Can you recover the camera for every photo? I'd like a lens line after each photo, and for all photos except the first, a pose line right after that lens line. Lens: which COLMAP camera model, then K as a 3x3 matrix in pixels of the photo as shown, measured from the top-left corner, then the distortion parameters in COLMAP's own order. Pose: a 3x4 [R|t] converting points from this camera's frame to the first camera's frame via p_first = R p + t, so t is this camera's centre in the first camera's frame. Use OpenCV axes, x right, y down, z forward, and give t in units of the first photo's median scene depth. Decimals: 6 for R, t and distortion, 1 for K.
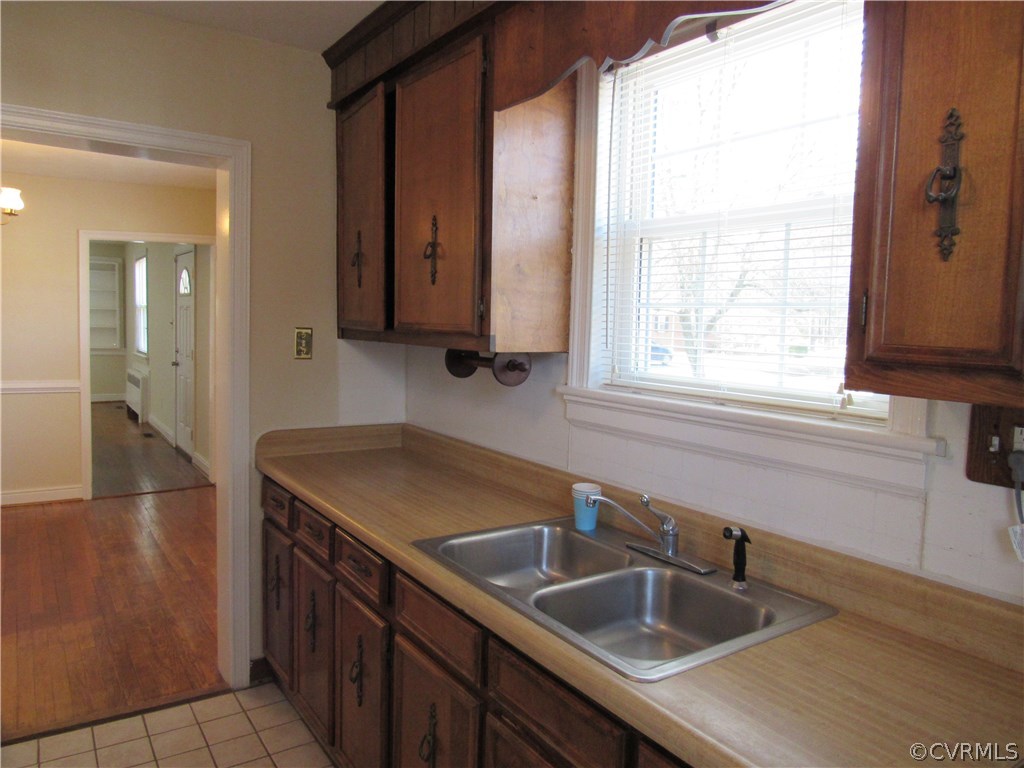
lens RADIAL K [[730.3, 0, 512.0], [0, 730.3, 384.0], [0, 0, 1]] dist [-0.020174, -0.000936]
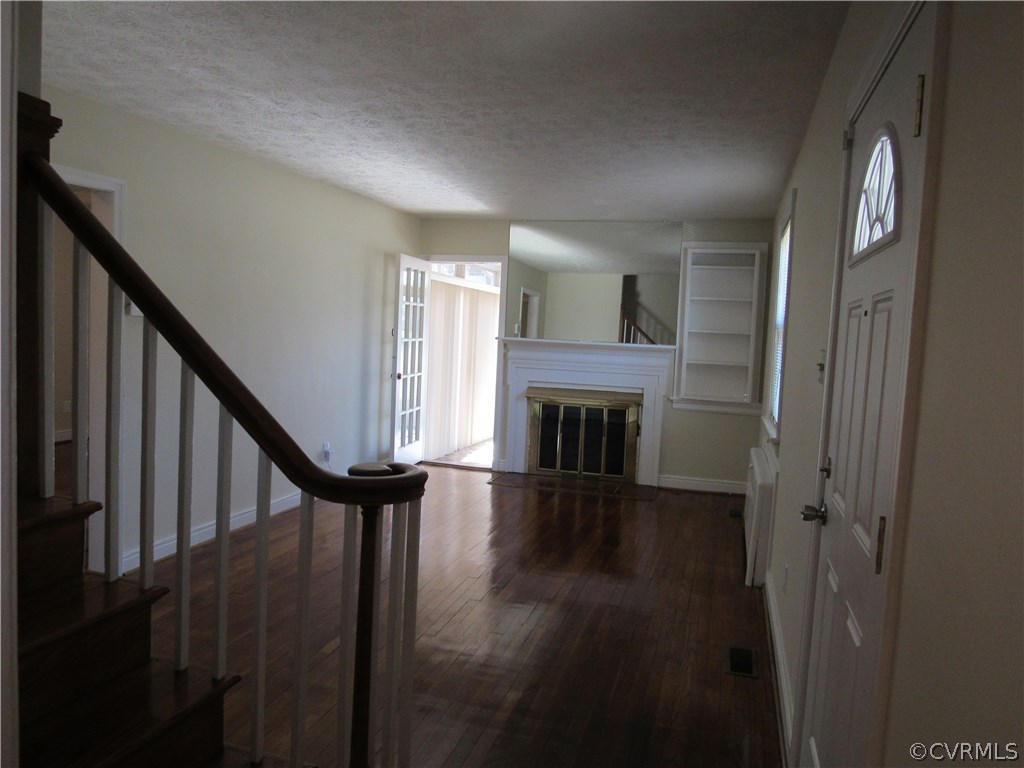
lens RADIAL K [[730.3, 0, 512.0], [0, 730.3, 384.0], [0, 0, 1]] dist [-0.020174, -0.000936]
pose [[0.631052, 0.057025, -0.773642, -0.223858], [-0.092824, 0.995680, -0.002324, -0.046140], [0.770167, 0.073279, 0.633619, 0.504059]]
